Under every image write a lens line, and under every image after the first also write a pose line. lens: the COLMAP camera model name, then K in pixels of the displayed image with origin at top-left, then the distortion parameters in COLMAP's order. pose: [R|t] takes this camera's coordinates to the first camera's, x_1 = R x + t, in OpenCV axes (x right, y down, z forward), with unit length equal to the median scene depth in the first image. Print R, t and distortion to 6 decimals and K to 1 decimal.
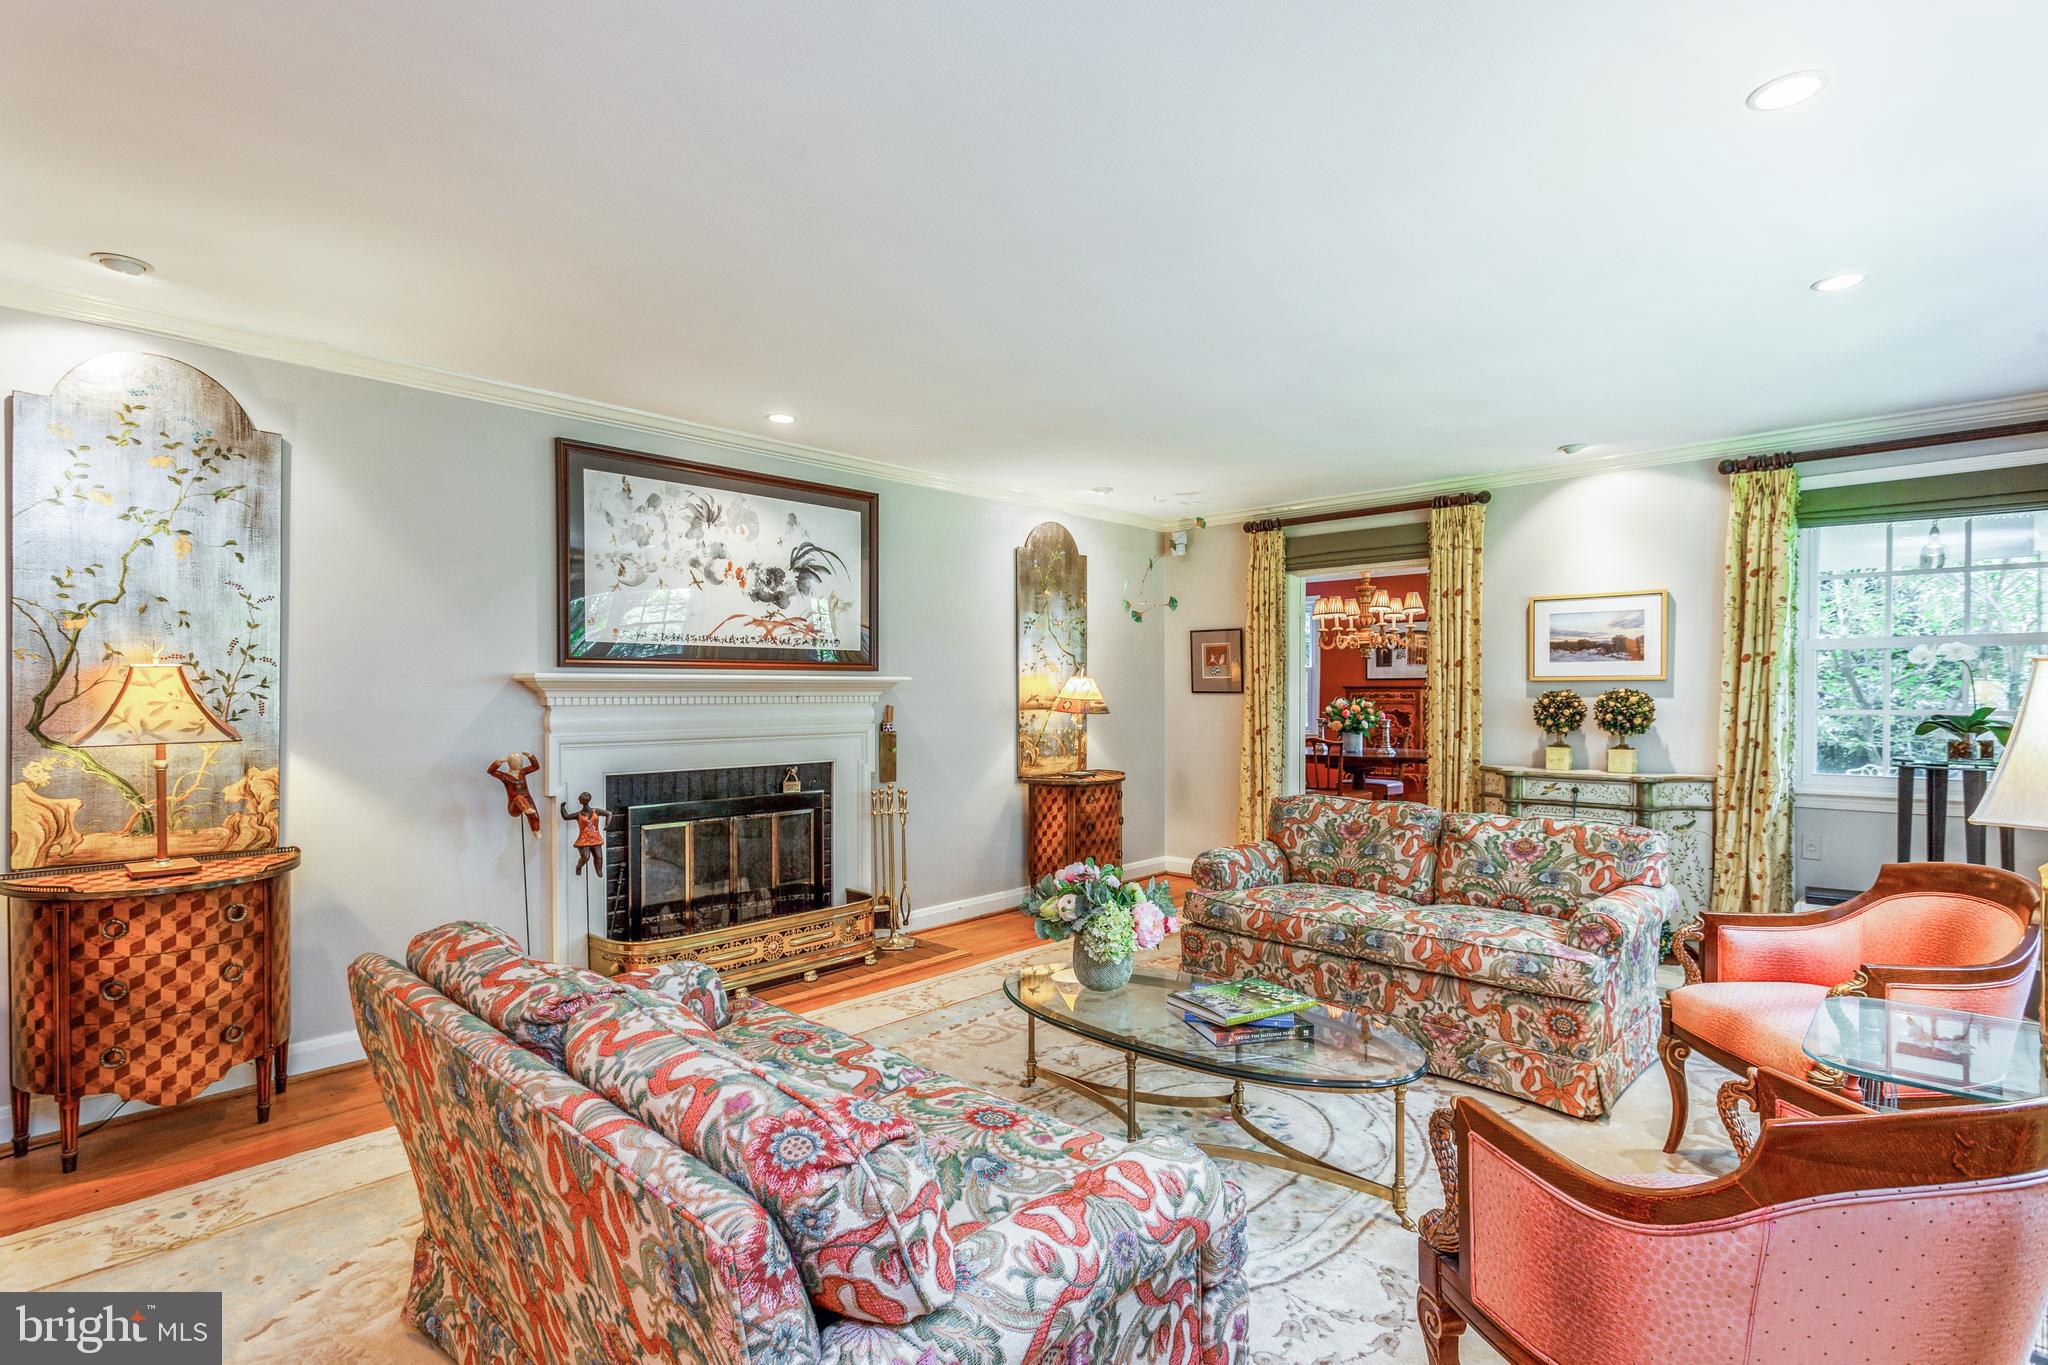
lens RADIAL K [[988.1, 0, 1028.0], [0, 988.1, 699.2], [0, 0, 1]] dist [-0.002308, 0.001087]
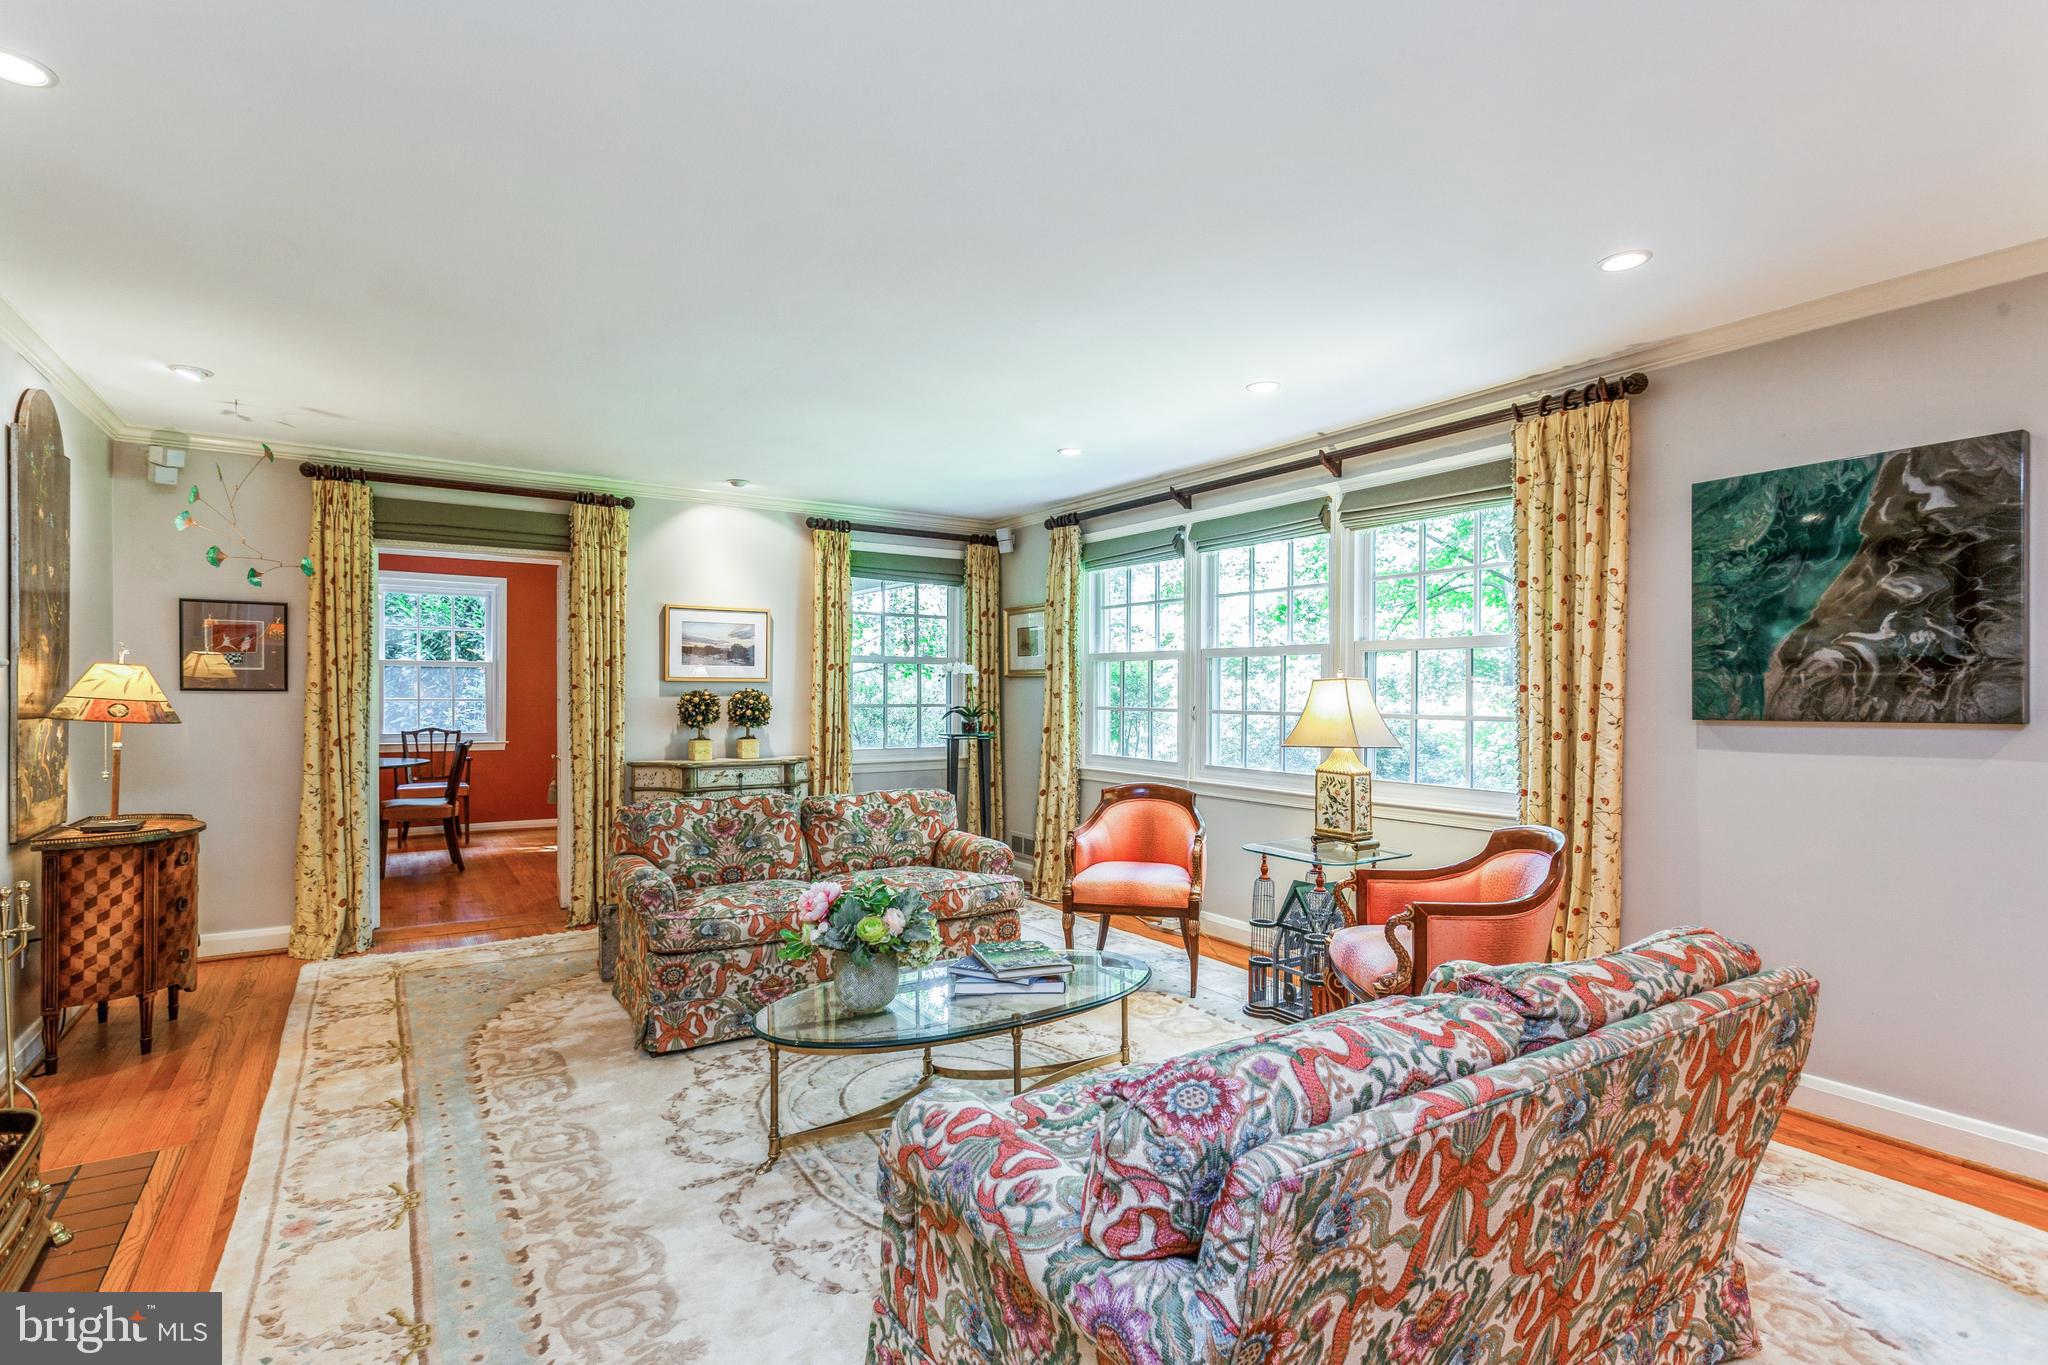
lens RADIAL K [[988.1, 0, 1015.0], [0, 988.1, 696.7], [0, 0, 1]] dist [-0.002308, 0.001087]
pose [[0.240475, -0.002307, 0.970652, -0.487580], [0.003177, 0.999994, 0.001590, -0.001843], [-0.970650, 0.002702, 0.240481, 0.390004]]
